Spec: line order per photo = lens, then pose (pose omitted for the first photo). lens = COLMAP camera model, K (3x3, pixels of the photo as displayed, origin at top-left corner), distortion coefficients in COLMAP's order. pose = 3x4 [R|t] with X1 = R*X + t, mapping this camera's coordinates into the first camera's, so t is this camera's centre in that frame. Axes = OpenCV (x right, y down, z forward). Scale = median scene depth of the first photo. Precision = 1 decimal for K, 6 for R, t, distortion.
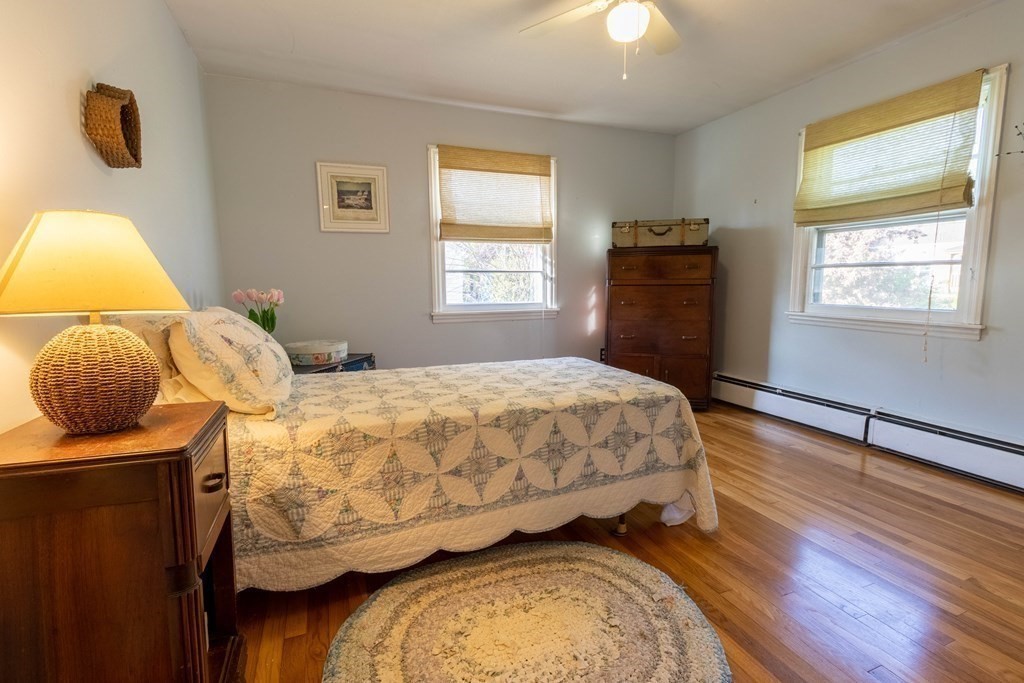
lens RADIAL K [[472.7, 0, 518.9], [0, 472.7, 340.5], [0, 0, 1]] dist [0.003181, 0.000769]
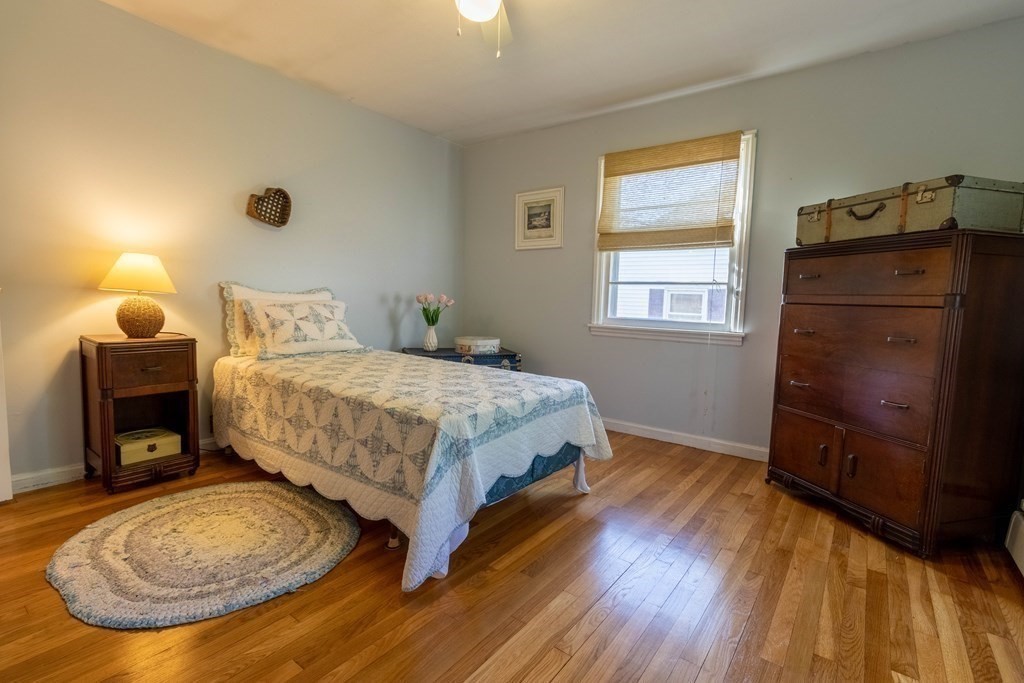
lens RADIAL K [[472.7, 0, 518.6], [0, 472.7, 338.5], [0, 0, 1]] dist [0.003181, 0.000769]
pose [[0.513057, 0.097994, -0.852743, 0.641404], [-0.134062, 0.990418, 0.033156, -0.044770], [0.847821, 0.097310, 0.521278, 0.385678]]
